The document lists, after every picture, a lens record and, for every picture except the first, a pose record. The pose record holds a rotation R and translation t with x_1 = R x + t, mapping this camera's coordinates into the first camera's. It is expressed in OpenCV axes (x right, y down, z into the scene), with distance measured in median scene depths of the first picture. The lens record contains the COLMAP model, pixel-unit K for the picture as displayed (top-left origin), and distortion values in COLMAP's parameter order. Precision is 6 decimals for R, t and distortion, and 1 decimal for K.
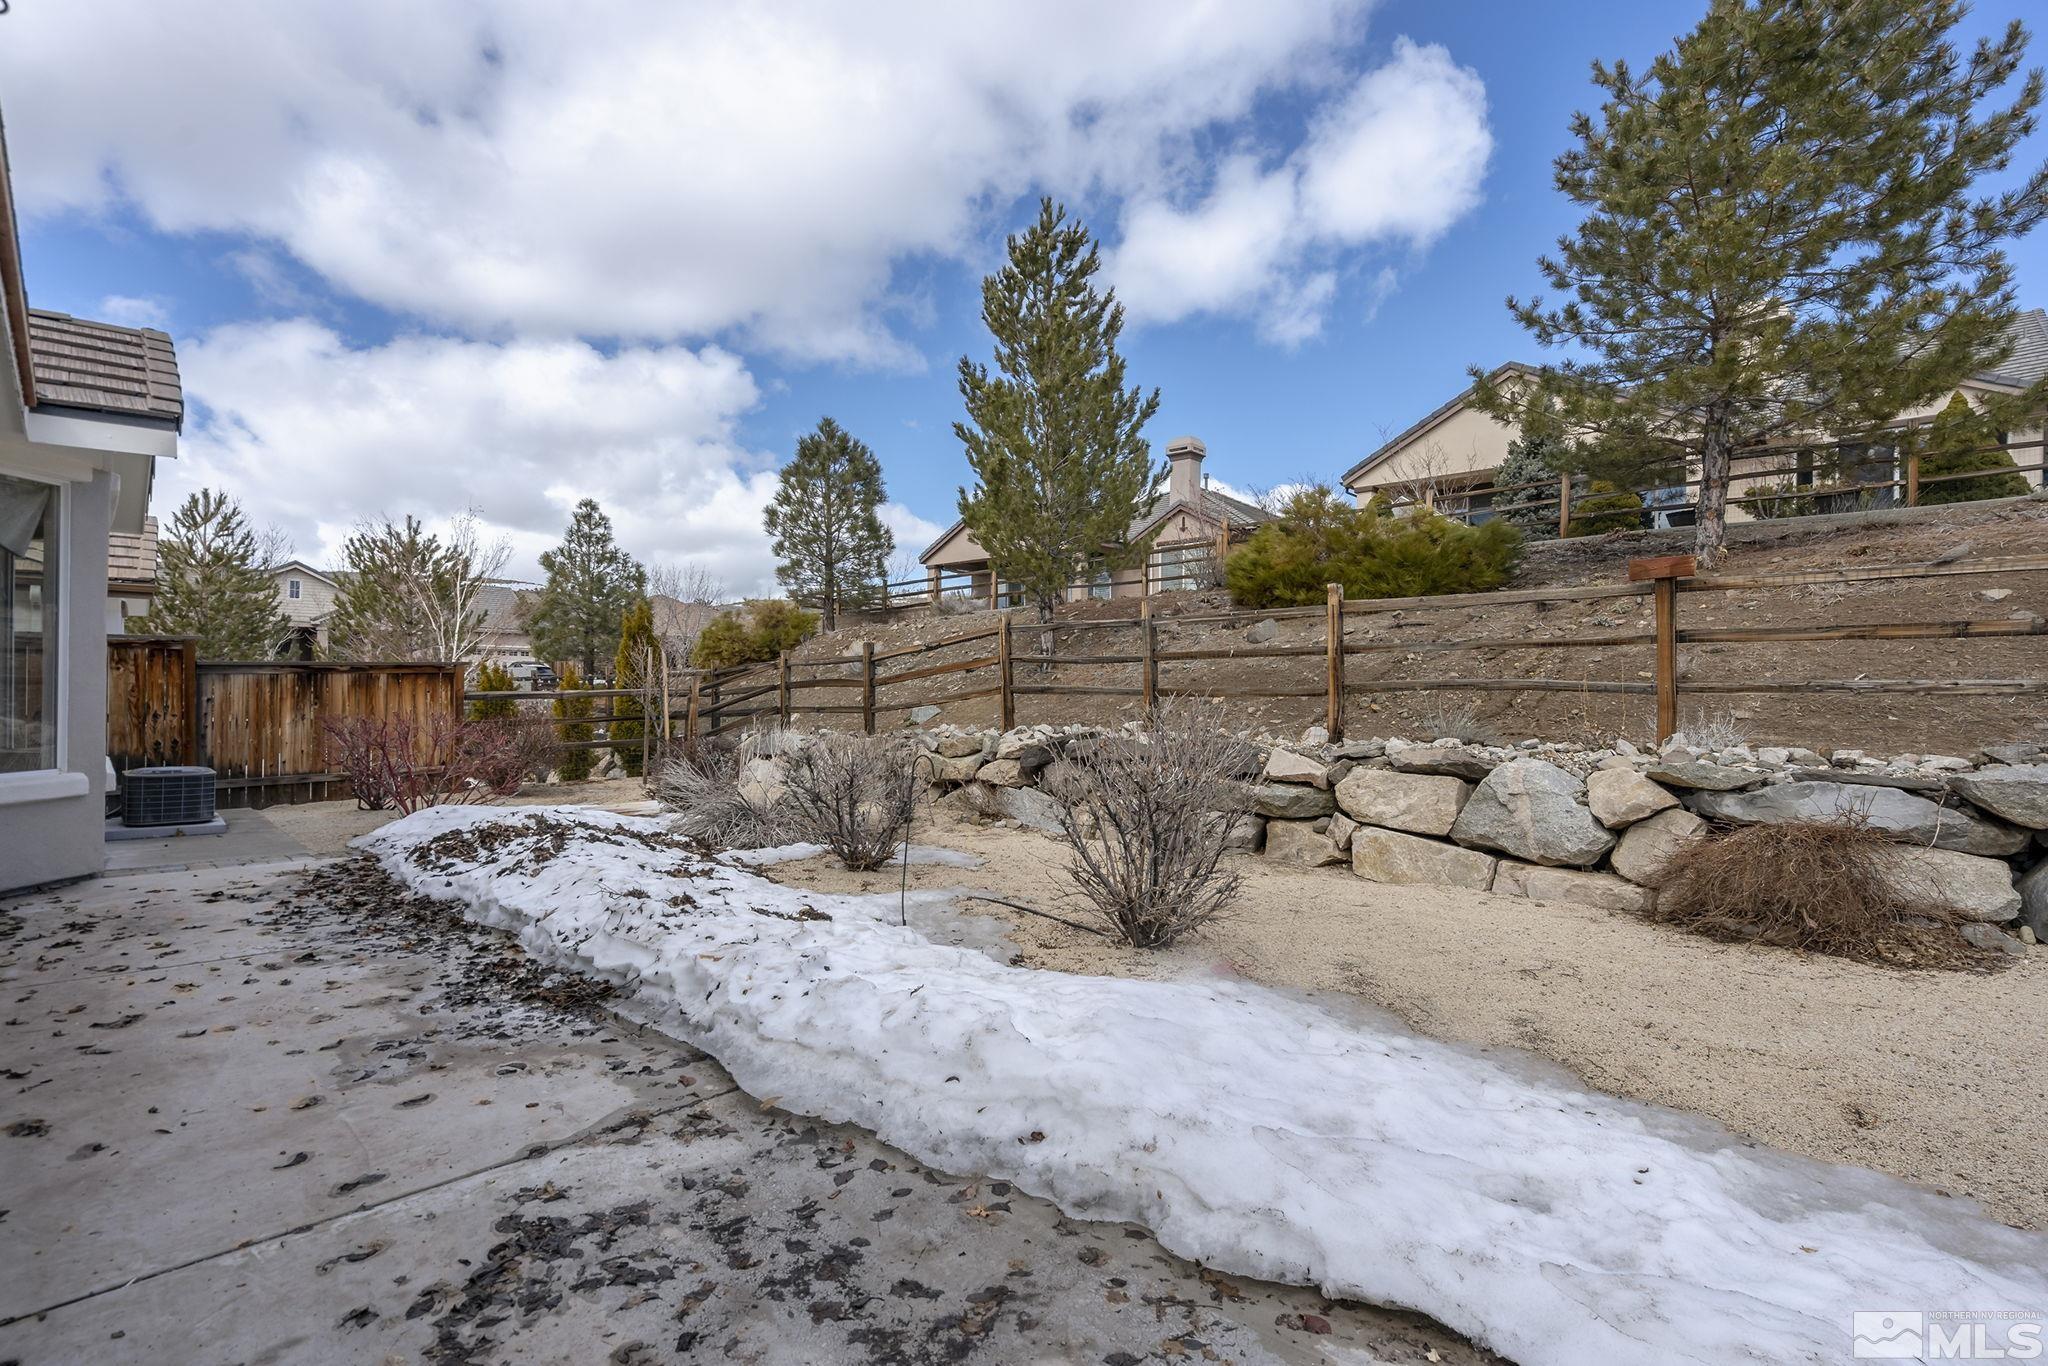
lens RADIAL K [[919.6, 0, 1019.7], [0, 919.6, 693.7], [0, 0, 1]] dist [-0.000779, 0.000568]
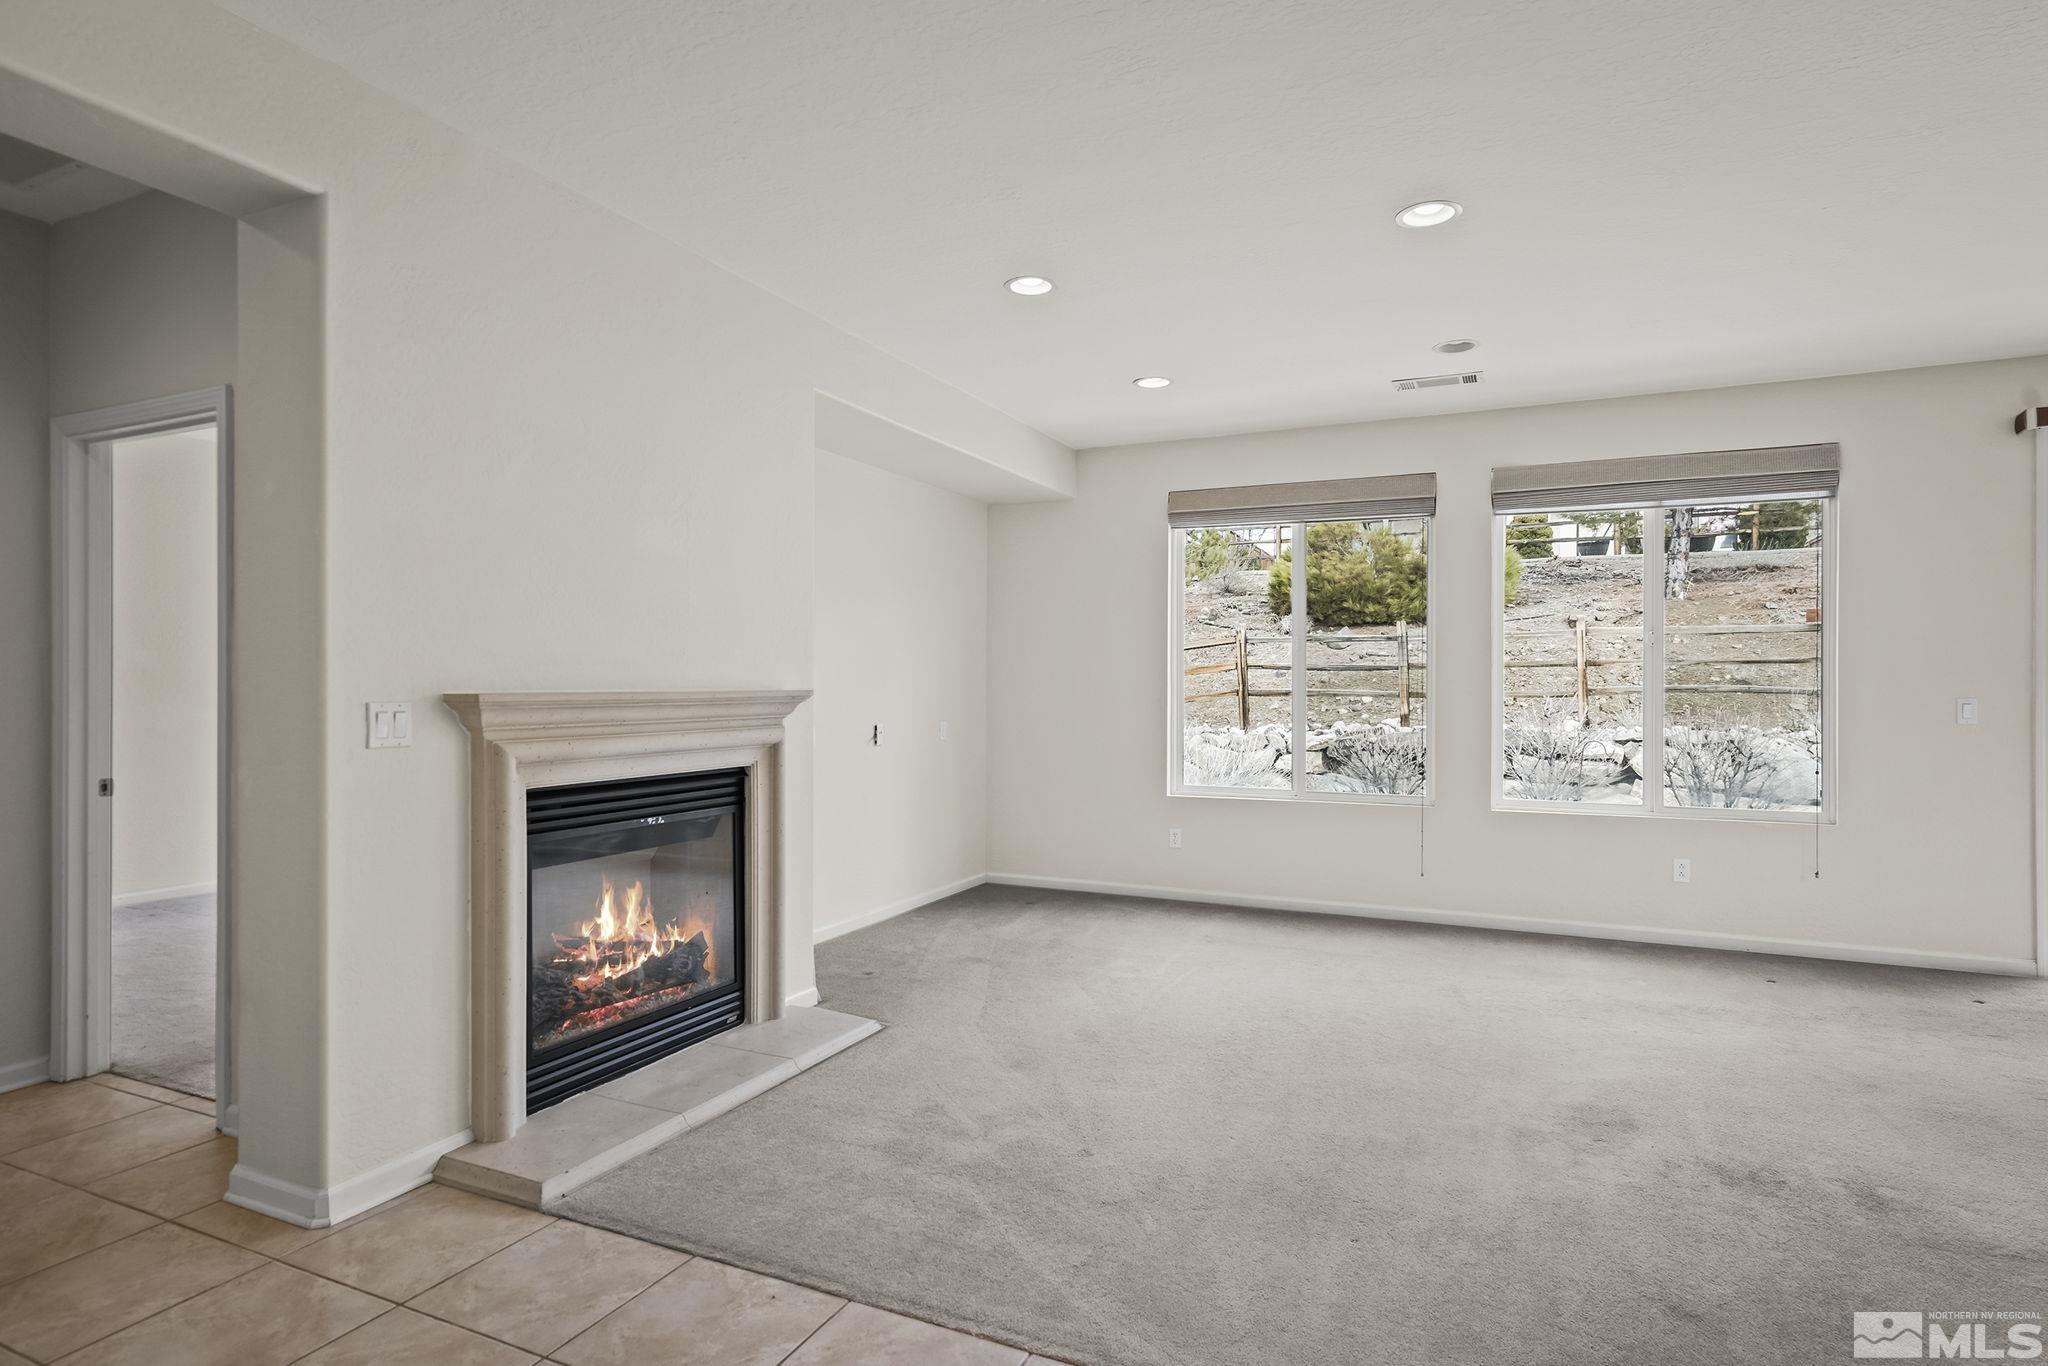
lens RADIAL K [[1080.0, 0, 1019.7], [0, 1080.0, 693.7], [0, 0, 1]] dist [0.004728, 0.001122]
pose [[0.944599, -0.007340, 0.328144, -1.232043], [0.006198, 0.999971, 0.004526, -0.018574], [-0.328167, -0.002242, 0.944617, -0.300725]]
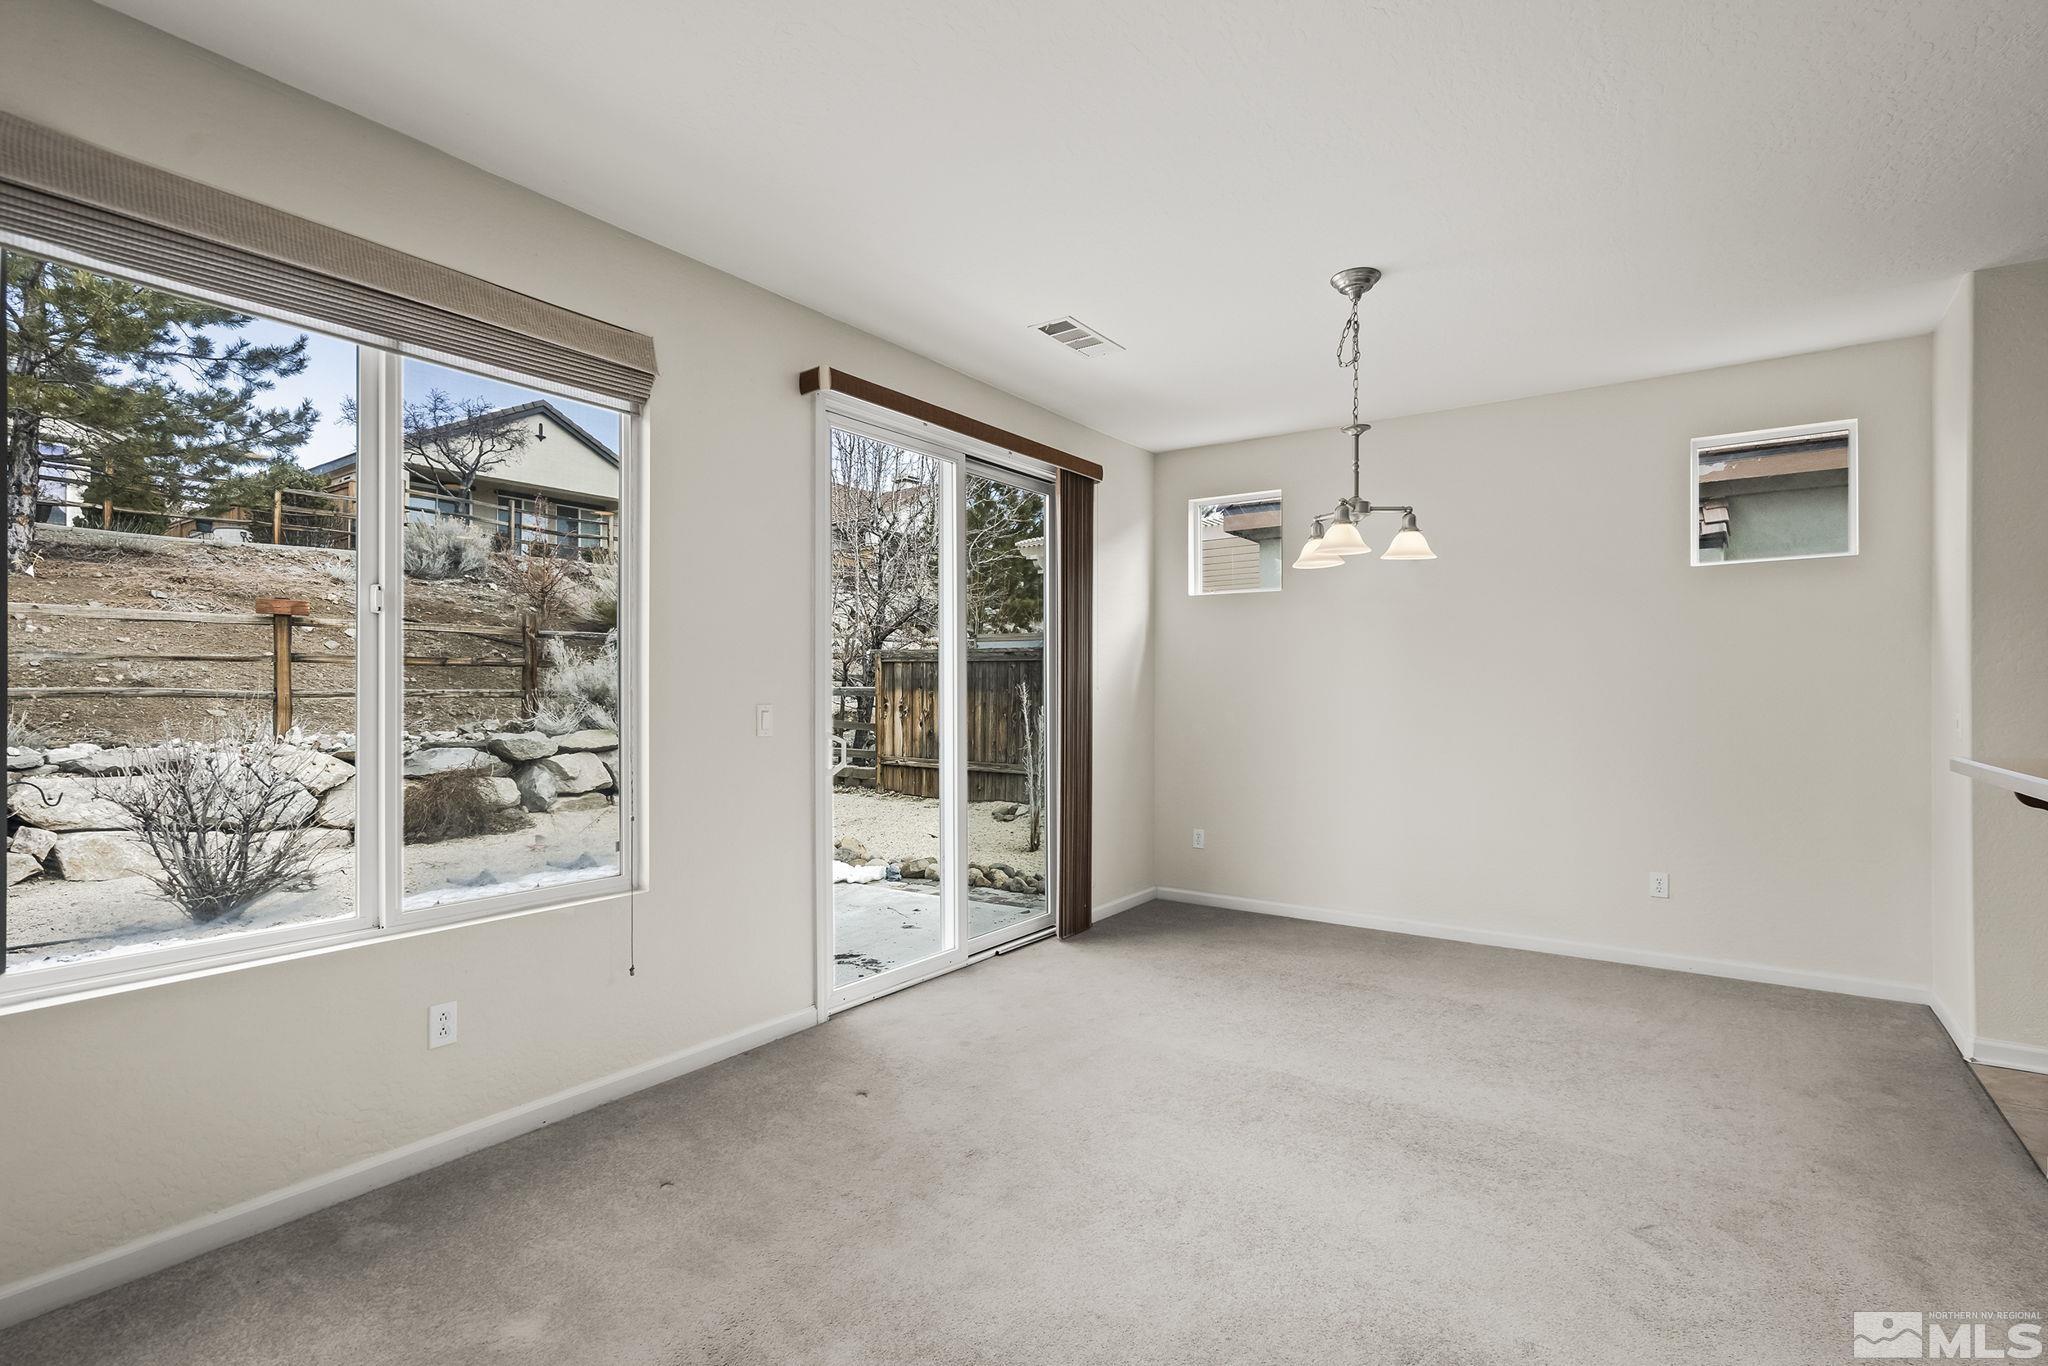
lens RADIAL K [[974.1, 0, 1030.9], [0, 974.1, 691.3], [0, 0, 1]] dist [0.000372, 0.000061]
pose [[-0.163535, -0.006287, 0.986518, -0.924479], [0.002170, 0.999975, 0.006733, -0.018685], [-0.986535, 0.003242, -0.163517, 0.140531]]
